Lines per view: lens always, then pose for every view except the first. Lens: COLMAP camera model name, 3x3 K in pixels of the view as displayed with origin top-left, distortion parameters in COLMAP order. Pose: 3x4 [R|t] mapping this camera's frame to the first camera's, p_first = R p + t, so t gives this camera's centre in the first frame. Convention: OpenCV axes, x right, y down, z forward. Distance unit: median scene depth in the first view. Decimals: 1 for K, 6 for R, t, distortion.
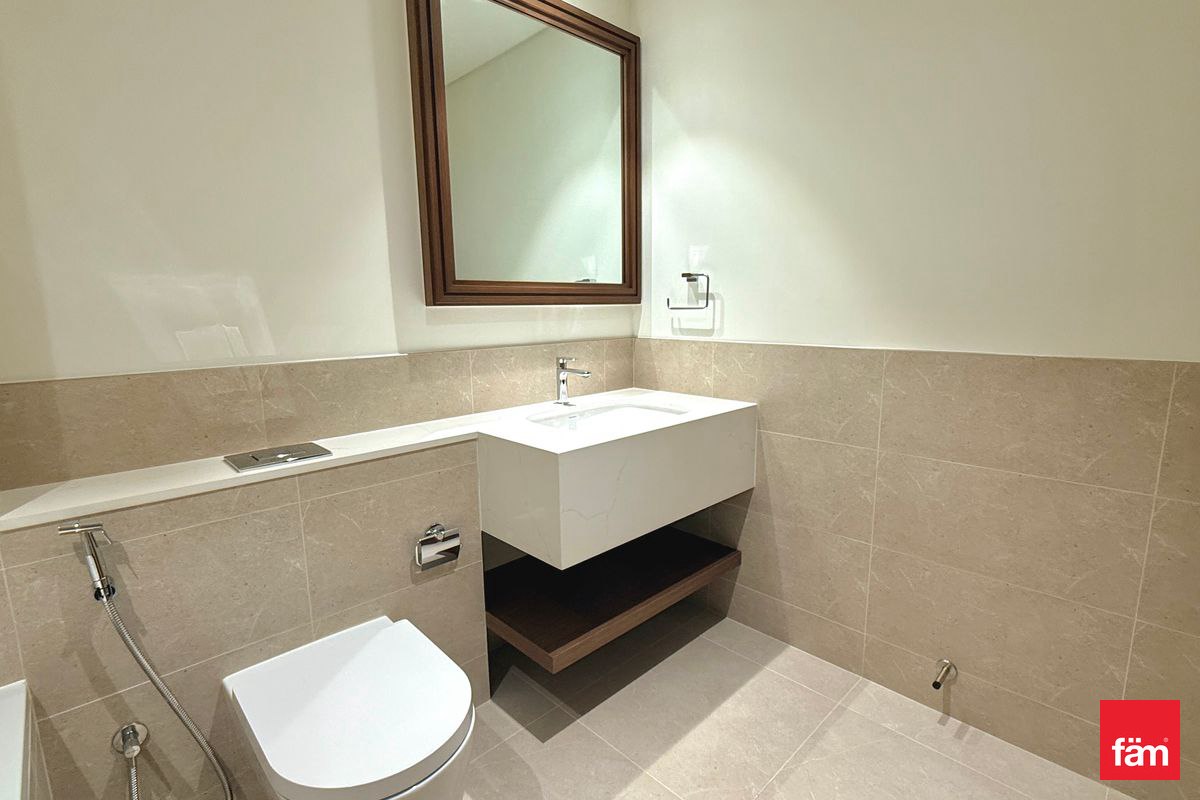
lens RADIAL K [[567.8, 0, 599.7], [0, 567.8, 399.6], [0, 0, 1]] dist [-0.000751, 0.001087]
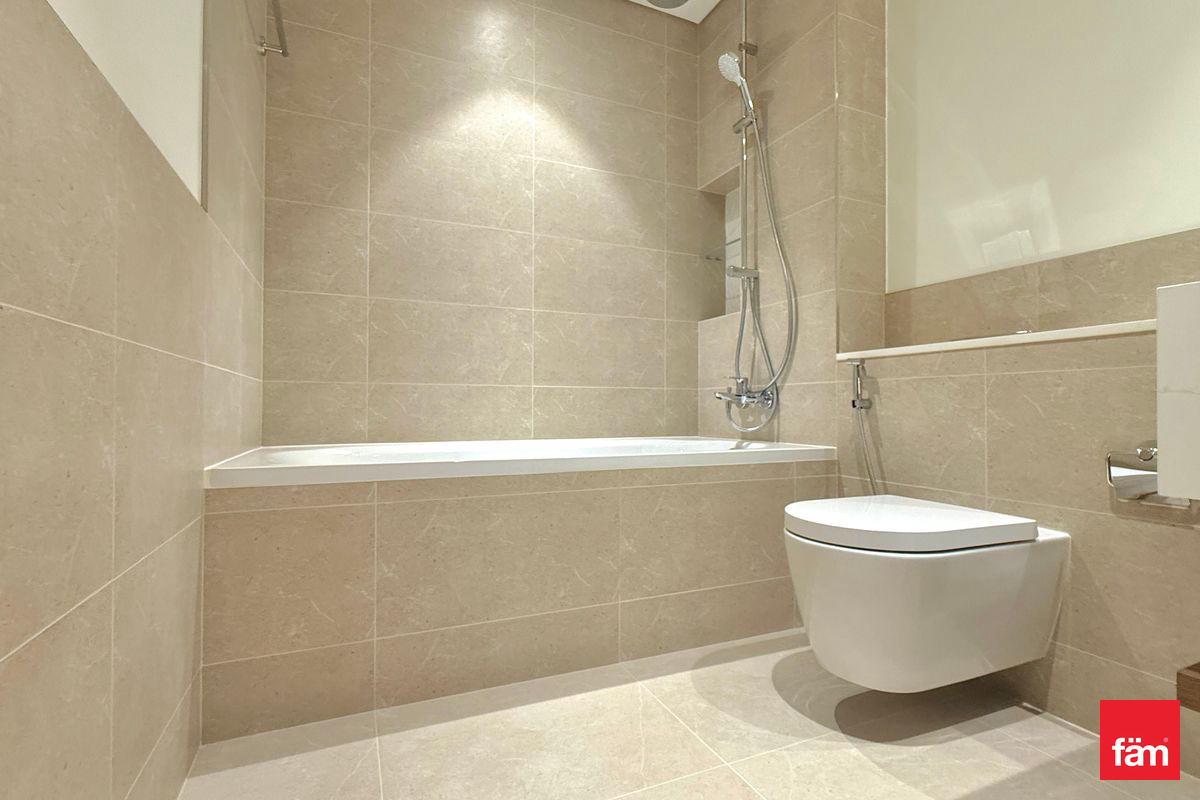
lens RADIAL K [[567.8, 0, 599.7], [0, 567.8, 399.6], [0, 0, 1]] dist [-0.000751, 0.001087]
pose [[-0.344175, -0.000103, -0.938905, 0.703253], [-0.158211, 0.985707, 0.057887, 0.272215], [0.925480, 0.168468, -0.339272, 0.676278]]
